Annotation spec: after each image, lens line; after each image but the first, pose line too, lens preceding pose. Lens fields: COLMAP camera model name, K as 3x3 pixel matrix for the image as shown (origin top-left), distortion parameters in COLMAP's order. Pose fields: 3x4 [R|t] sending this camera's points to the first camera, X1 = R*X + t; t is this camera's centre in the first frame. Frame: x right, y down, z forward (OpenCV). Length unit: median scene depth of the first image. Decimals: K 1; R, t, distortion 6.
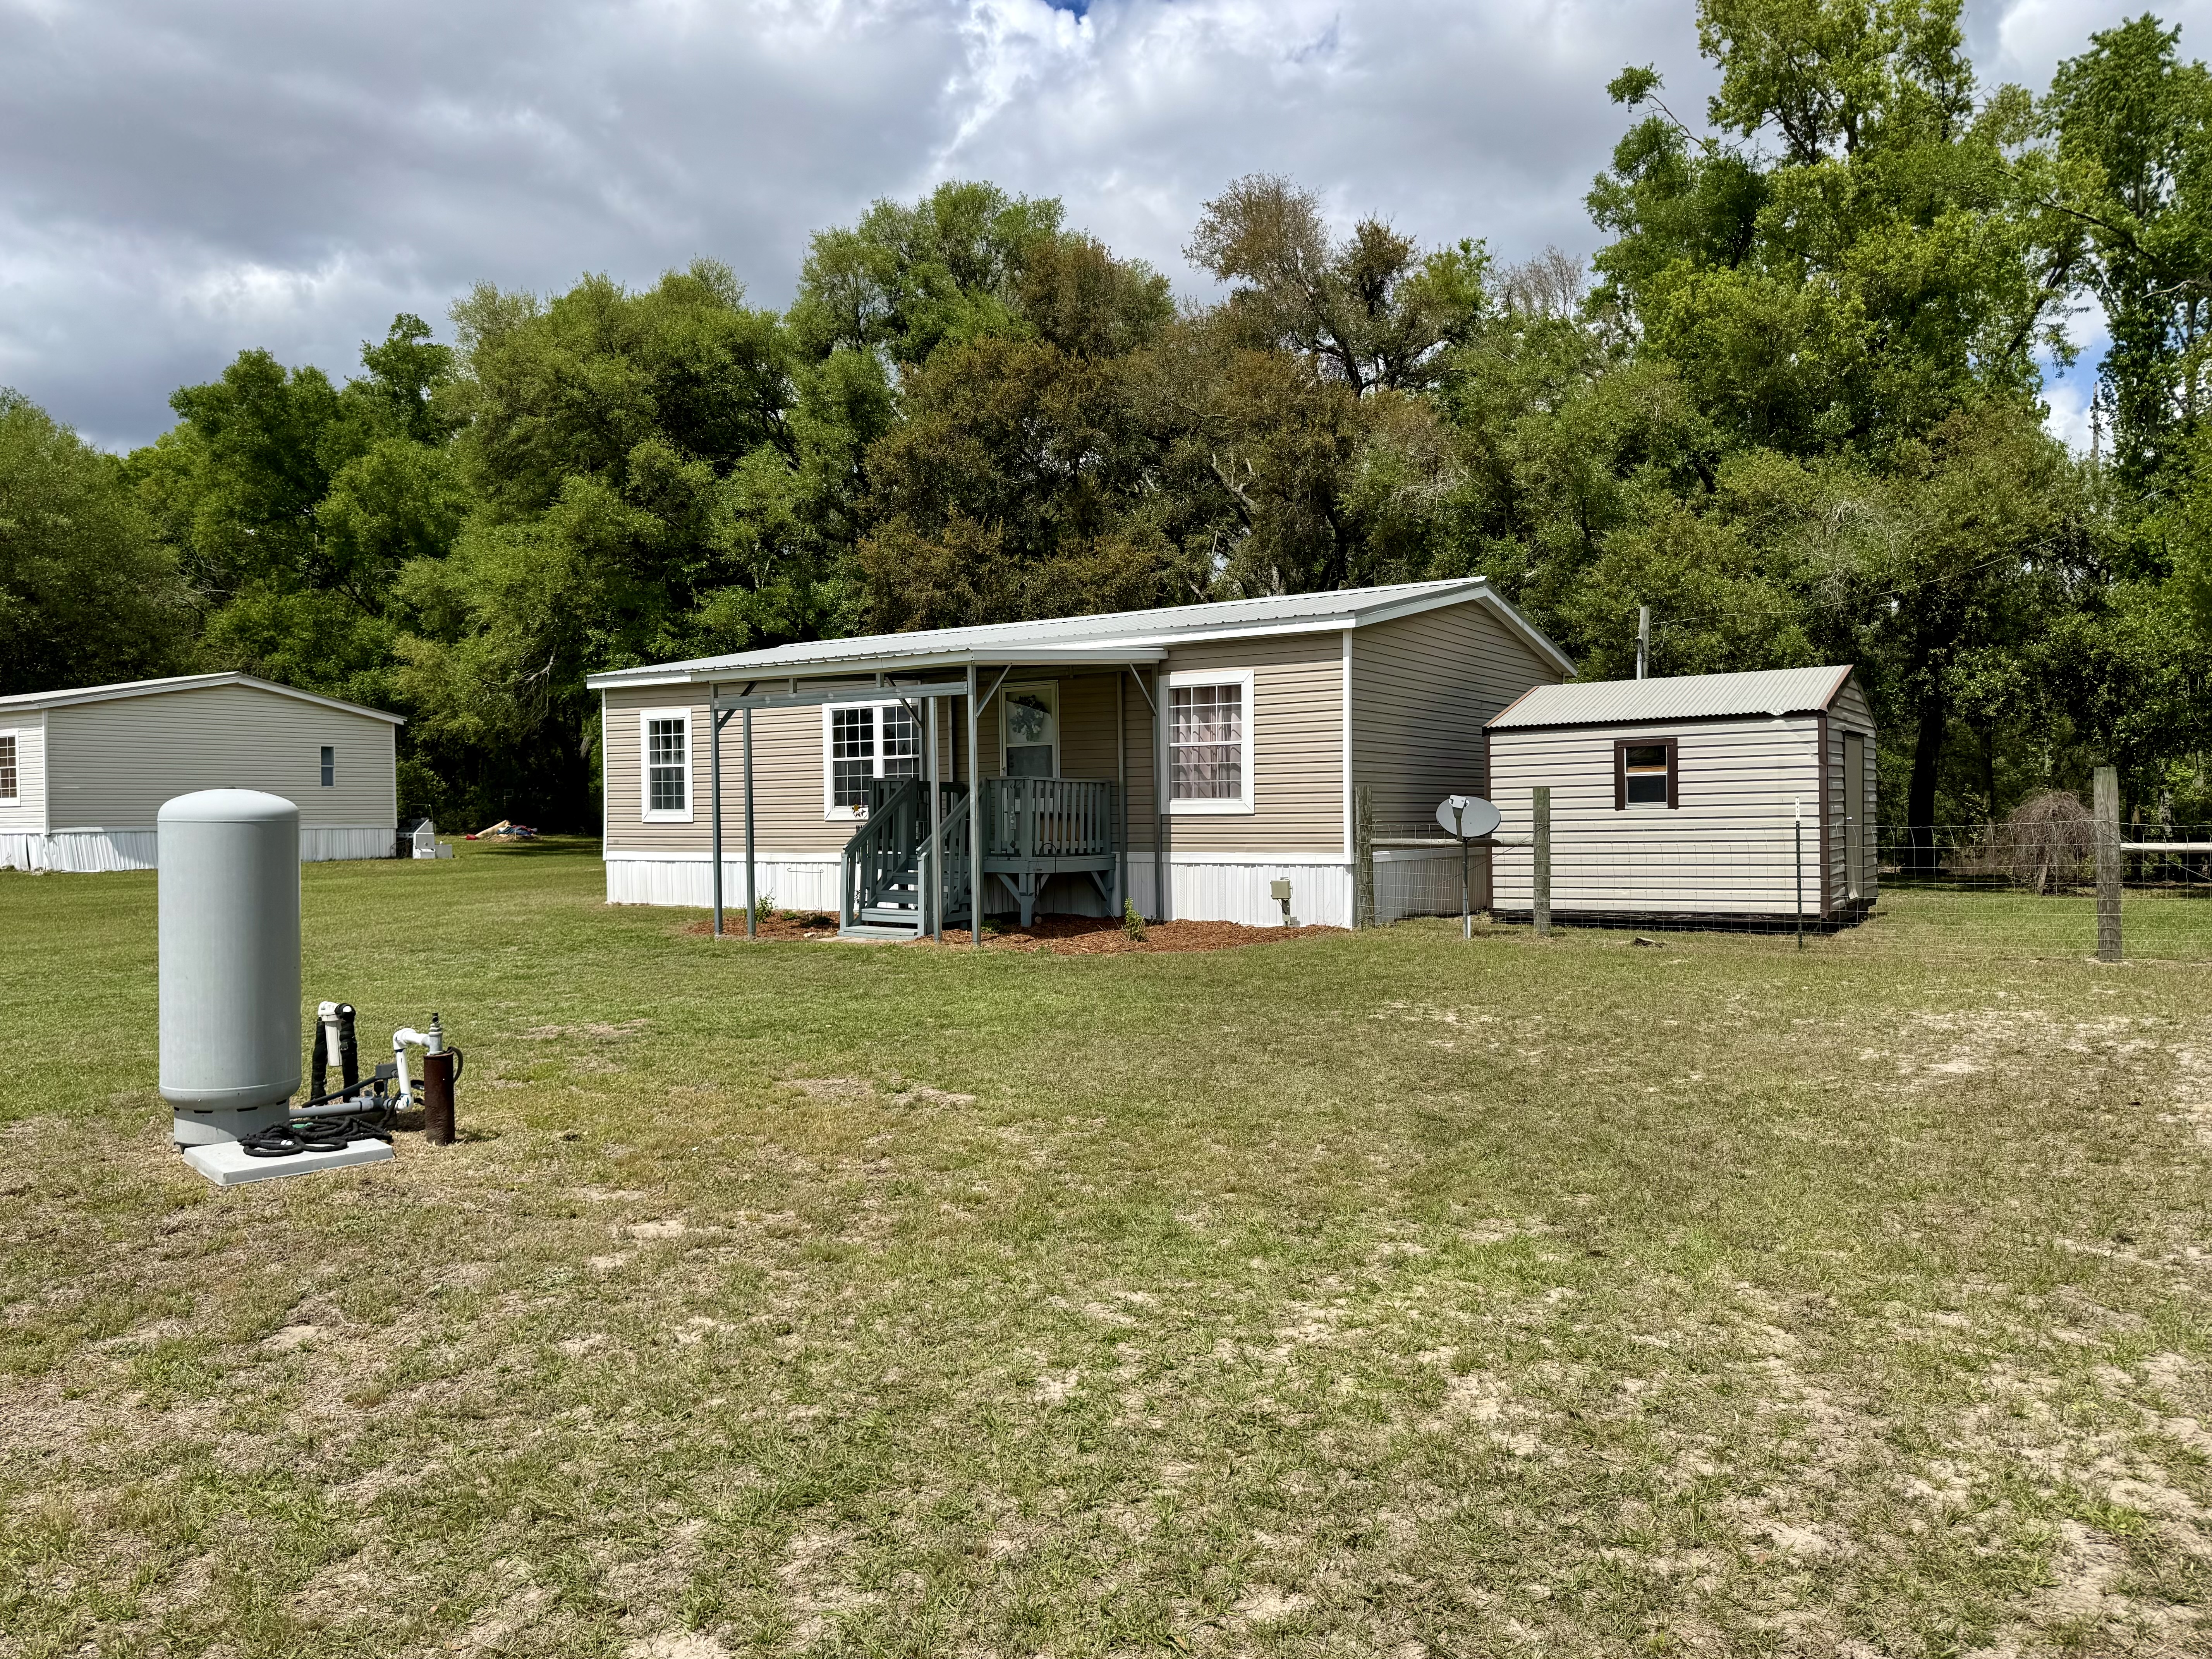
lens RADIAL K [[1535.2, 0, 1141.7], [0, 1535.2, 825.0], [0, 0, 1]] dist [0.129526, -0.226690]
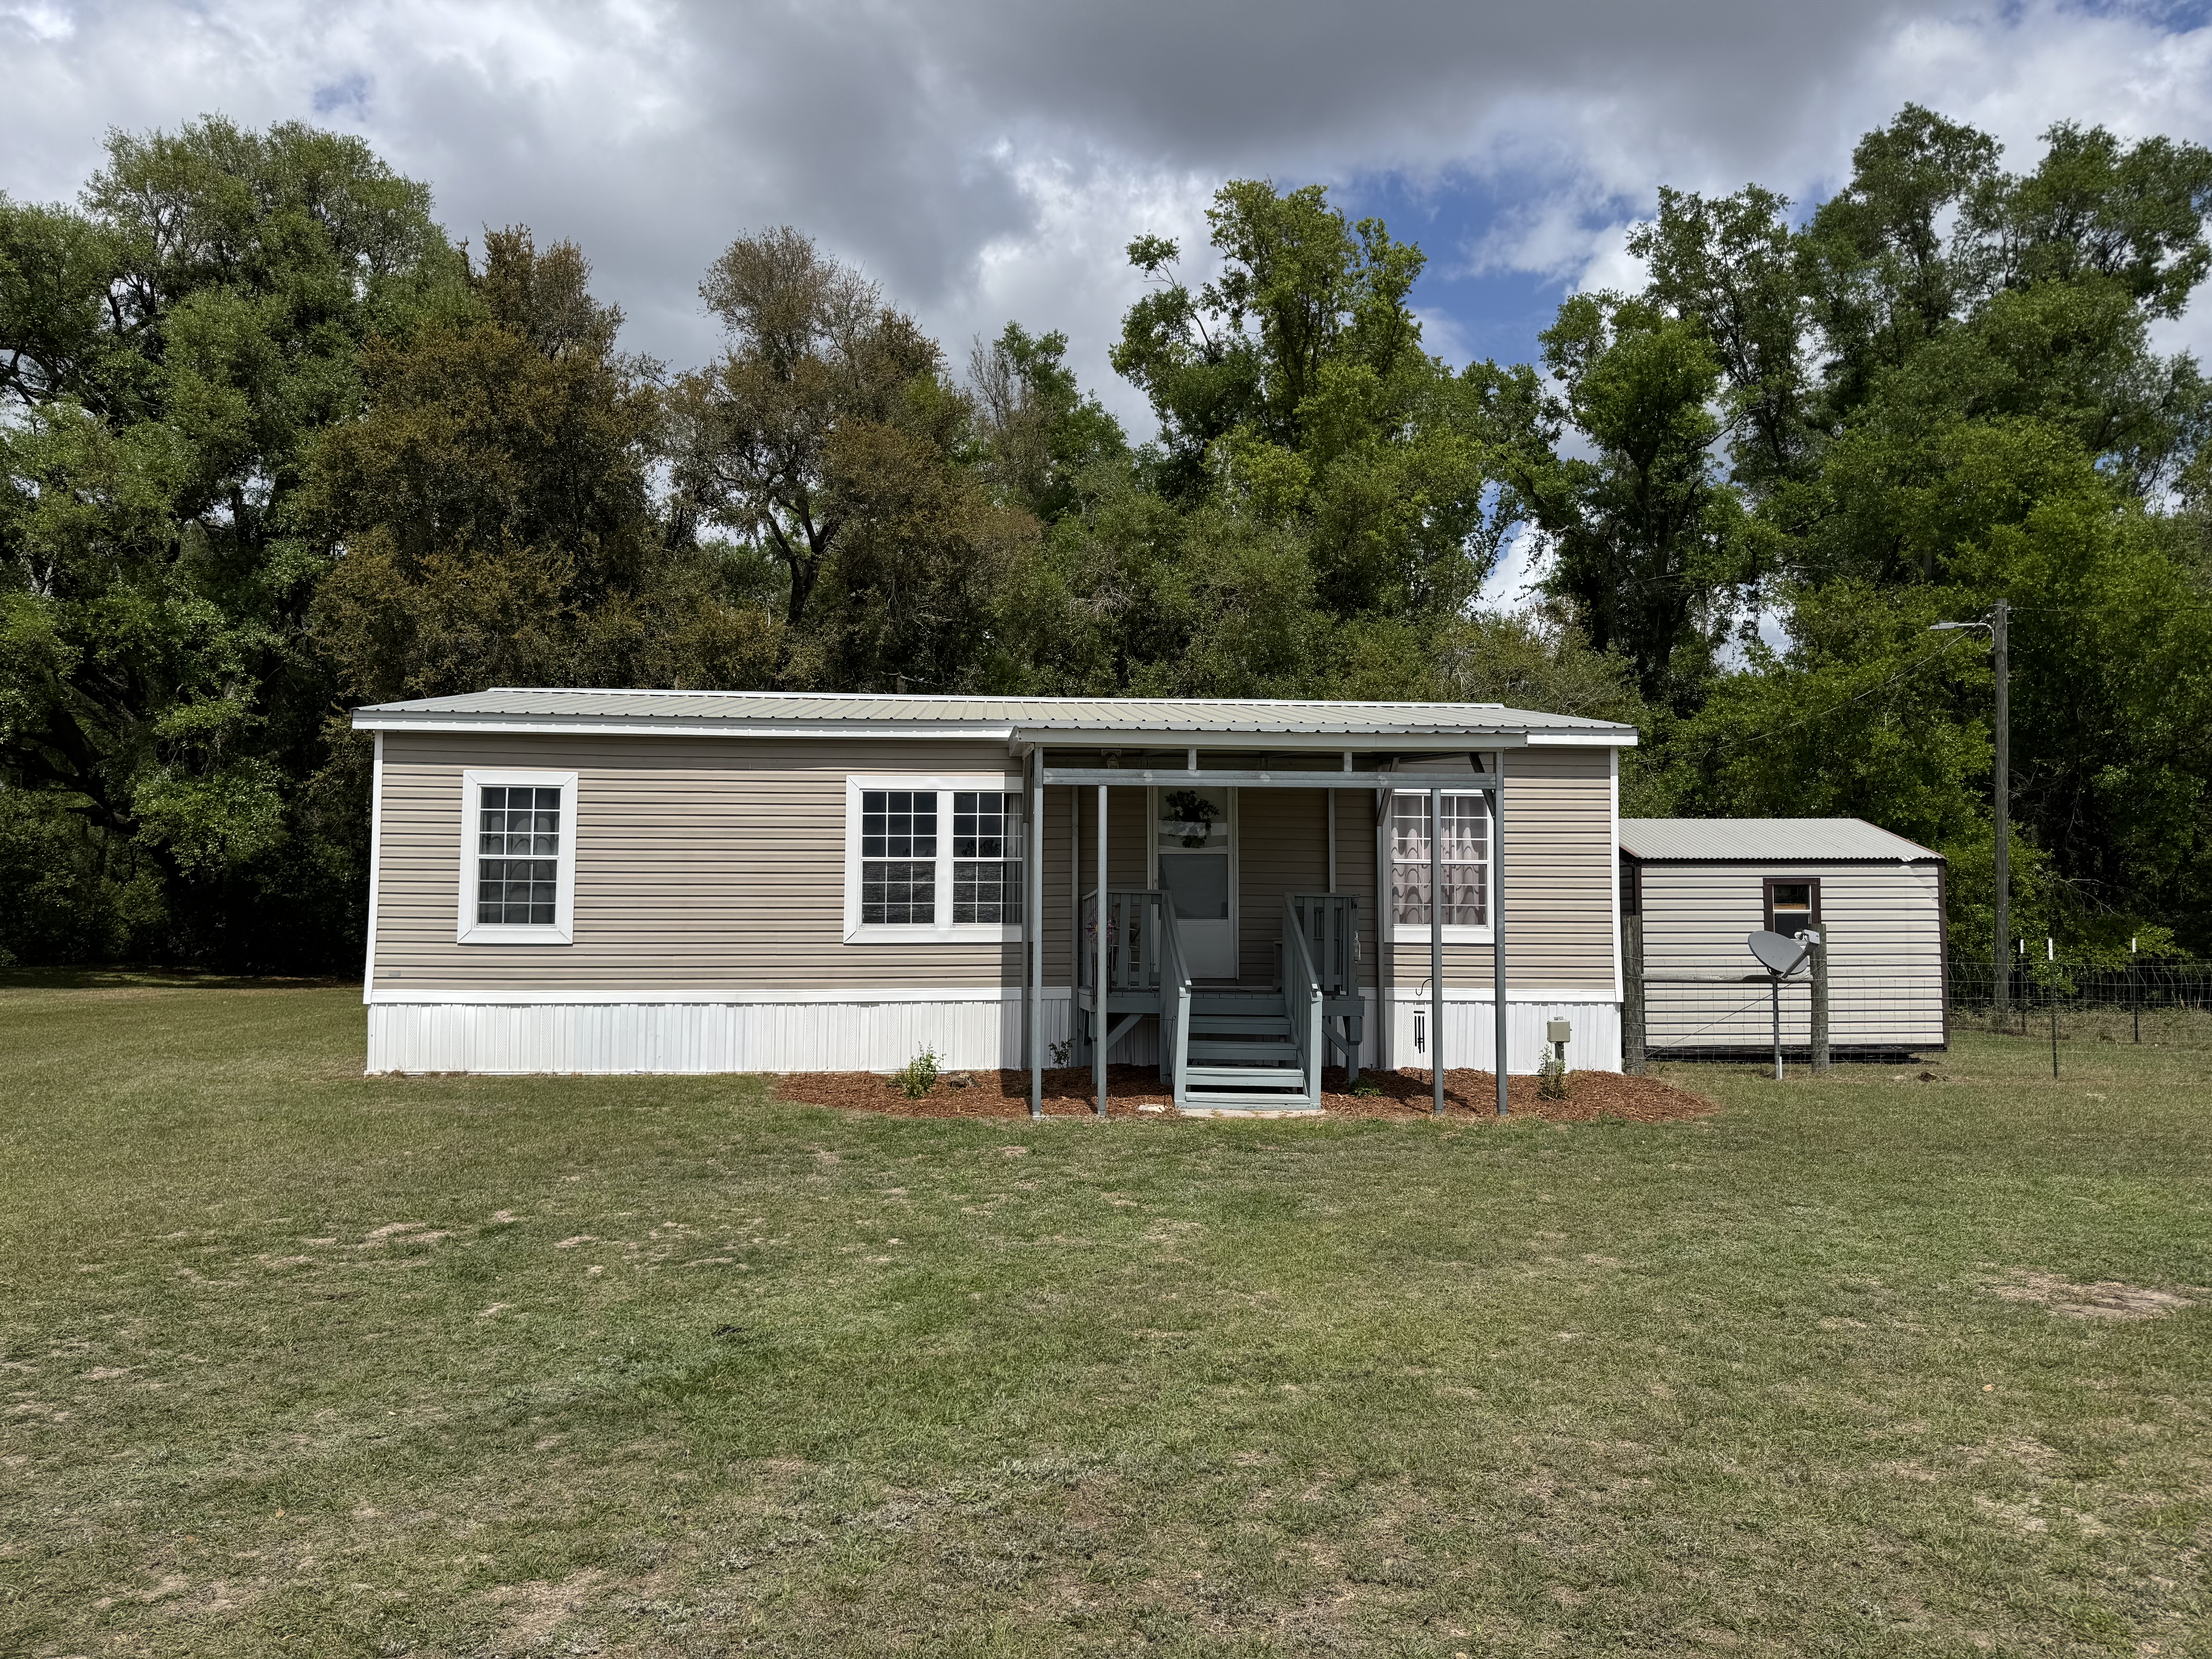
lens RADIAL K [[1535.2, 0, 1141.7], [0, 1535.2, 825.0], [0, 0, 1]] dist [0.129526, -0.226690]
pose [[0.804458, 0.059057, 0.591067, -0.600354], [-0.008980, 0.996141, -0.087309, 0.003978], [-0.593942, 0.064929, 0.801884, 0.395365]]
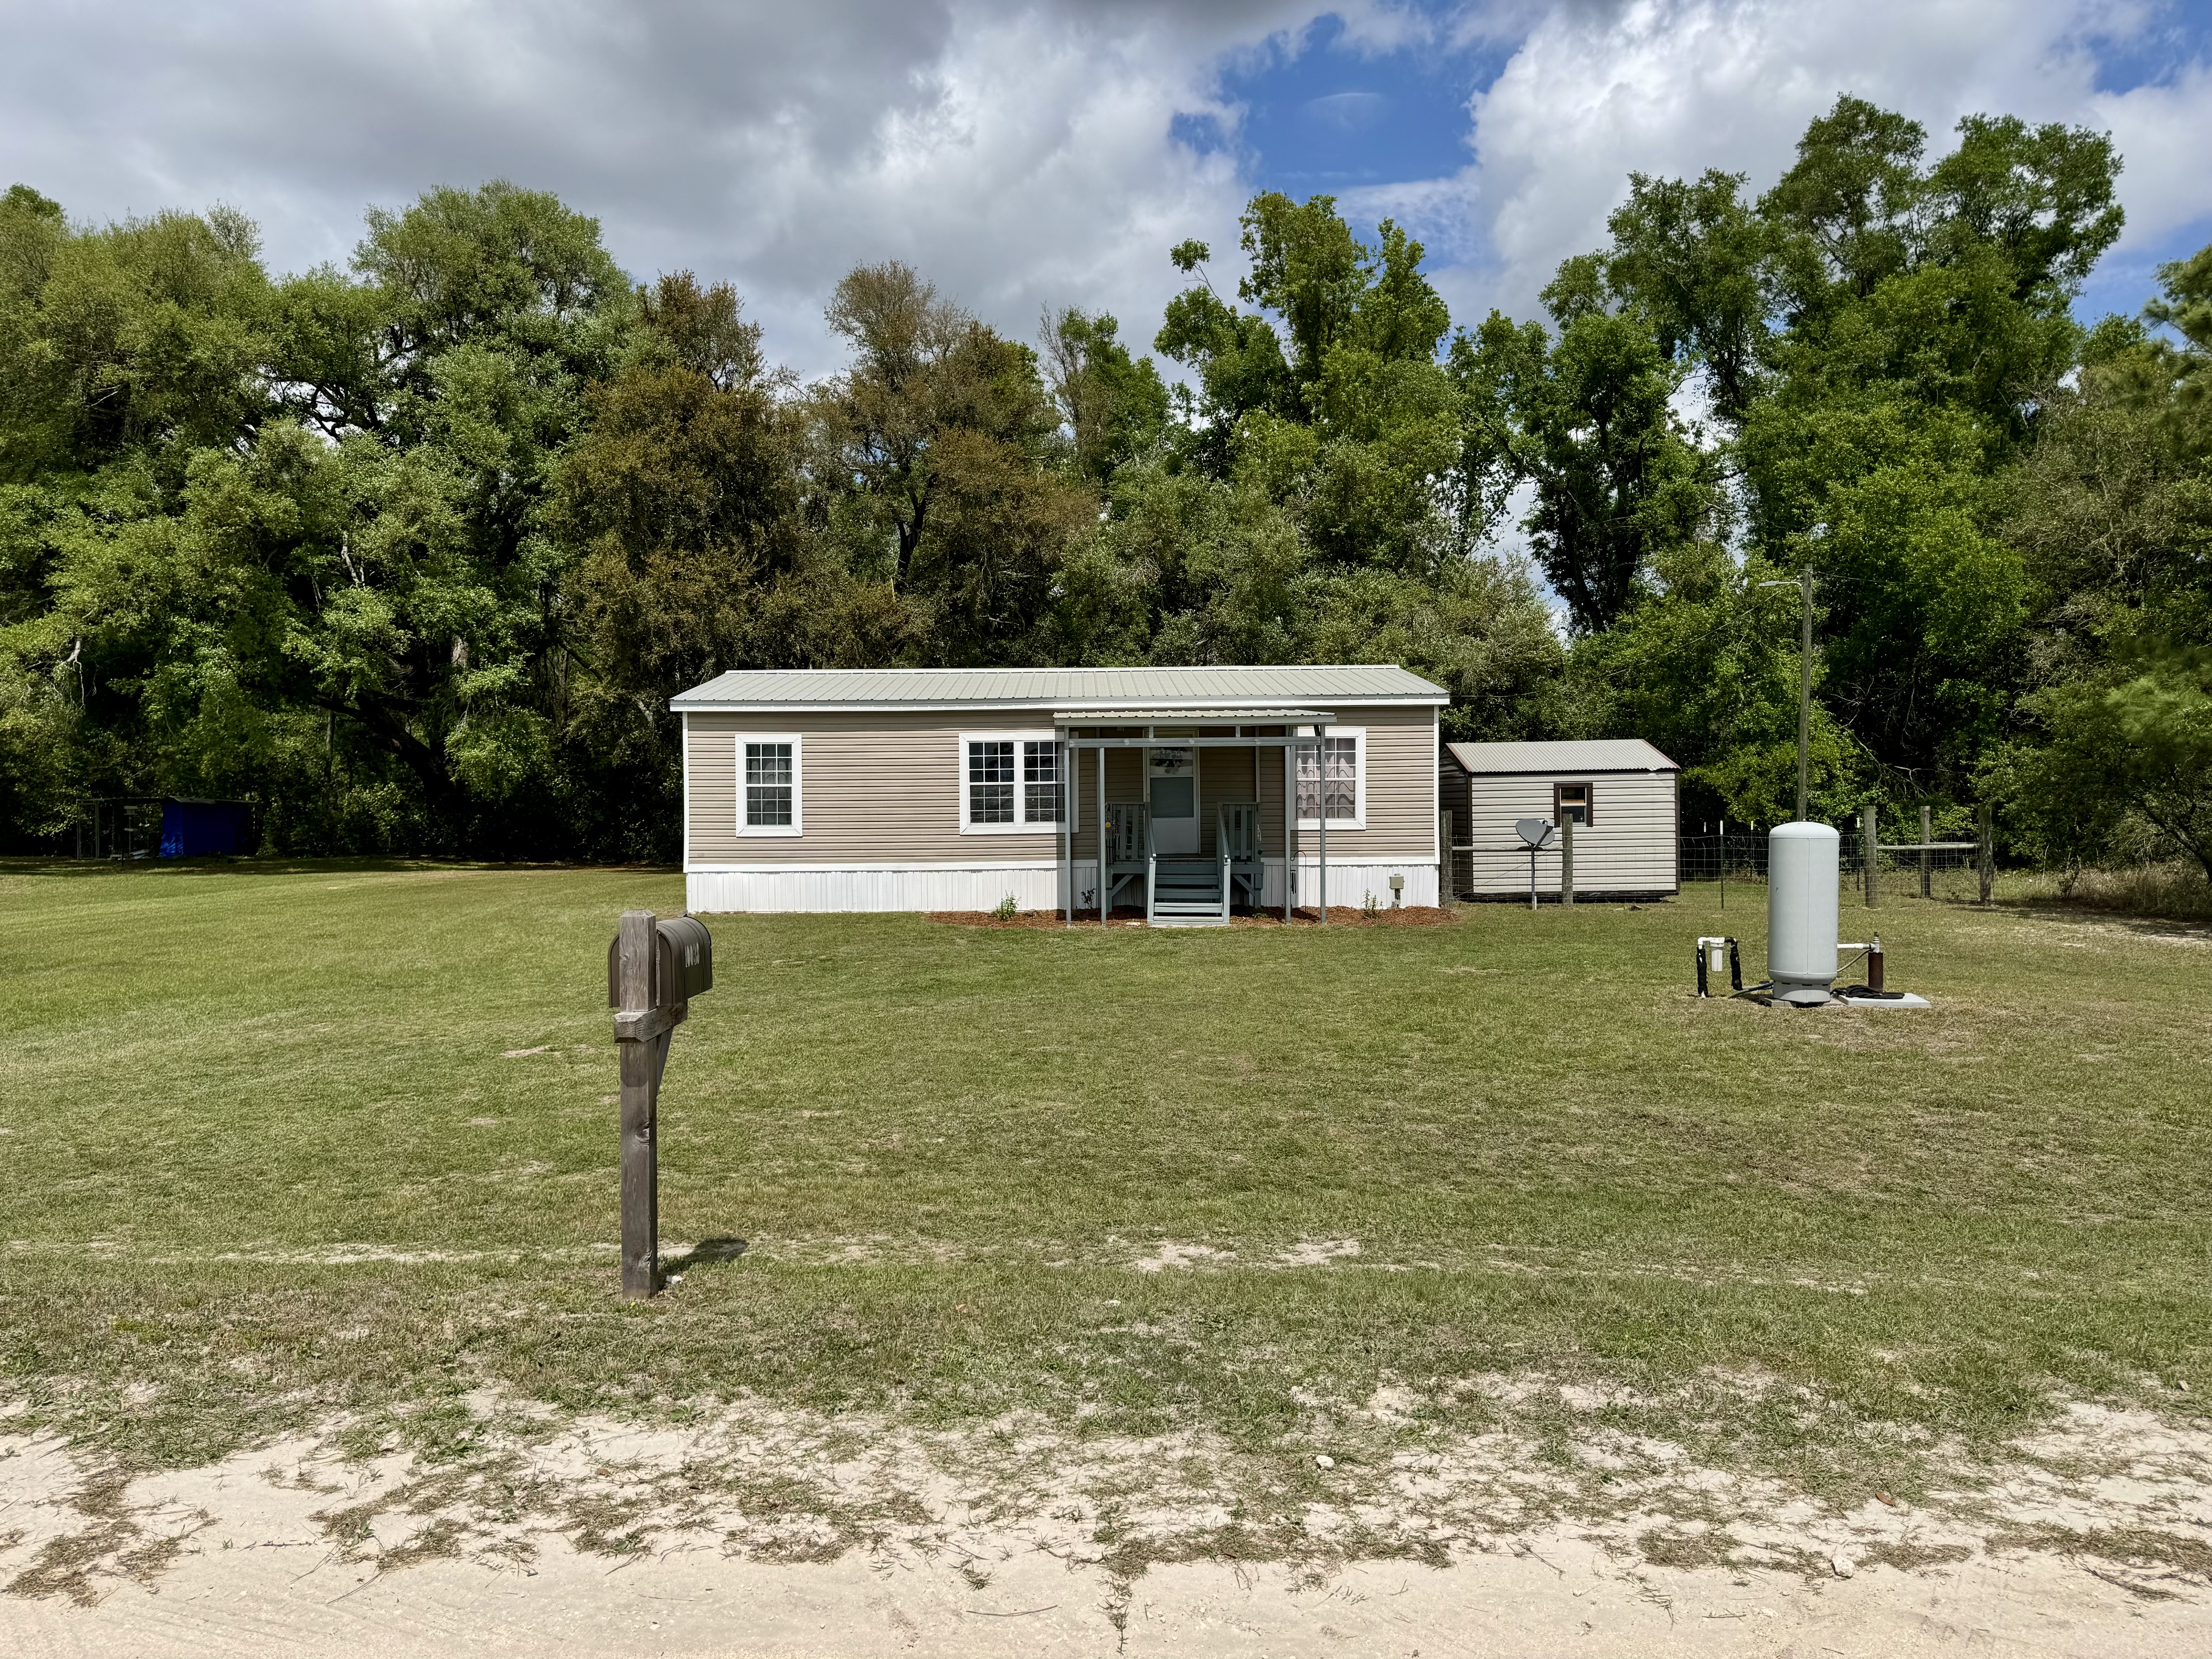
lens RADIAL K [[1535.2, 0, 1141.7], [0, 1535.2, 825.0], [0, 0, 1]] dist [0.129526, -0.226690]
pose [[0.840976, 0.003475, 0.541061, -0.841144], [0.002863, 0.999937, -0.010872, 0.003146], [-0.541064, 0.010693, 0.840913, -0.081213]]
